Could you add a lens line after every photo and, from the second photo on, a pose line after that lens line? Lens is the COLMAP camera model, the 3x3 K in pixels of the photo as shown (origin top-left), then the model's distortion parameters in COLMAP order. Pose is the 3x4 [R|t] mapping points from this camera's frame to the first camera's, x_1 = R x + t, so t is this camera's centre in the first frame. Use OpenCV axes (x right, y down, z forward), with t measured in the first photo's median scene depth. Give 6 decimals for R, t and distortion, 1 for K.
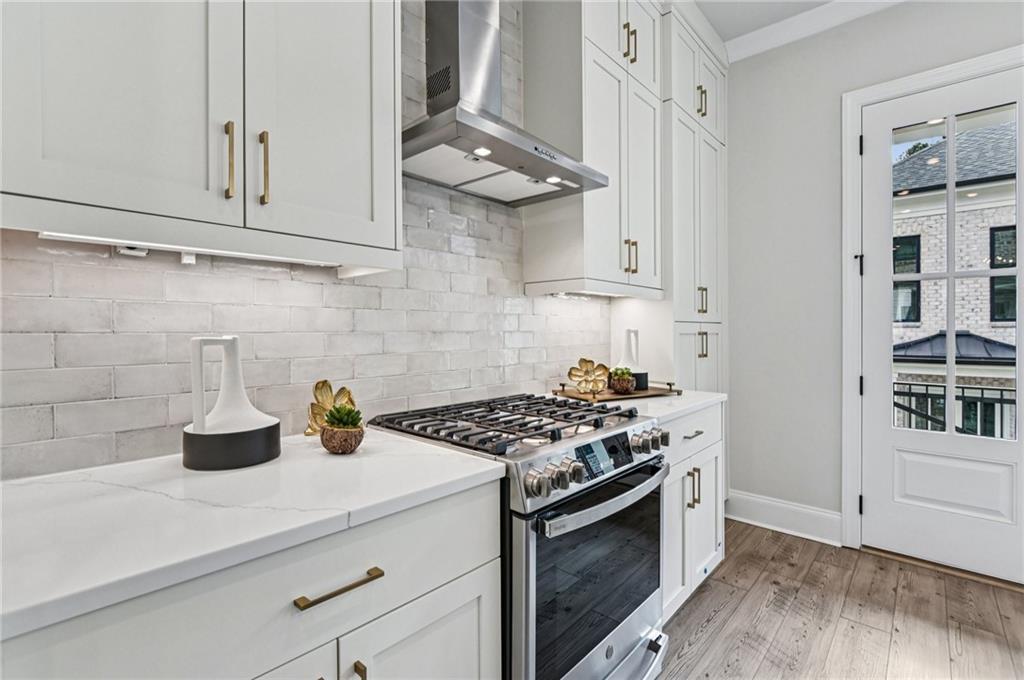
lens RADIAL K [[470.1, 0, 506.0], [0, 470.1, 332.3], [0, 0, 1]] dist [-0.004377, -0.000738]
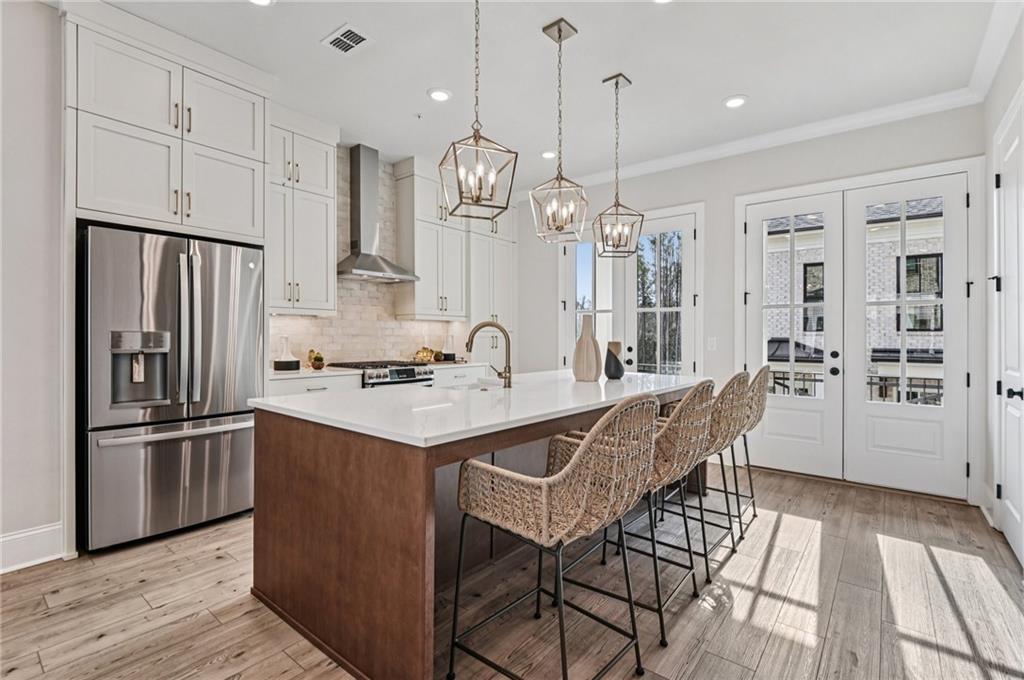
lens RADIAL K [[470.1, 0, 519.0], [0, 470.1, 342.6], [0, 0, 1]] dist [-0.004377, -0.000738]
pose [[0.997844, 0.004319, 0.065482, 0.609240], [-0.004709, 0.999972, 0.005794, 0.022701], [-0.065455, -0.006089, 0.997837, -1.724857]]
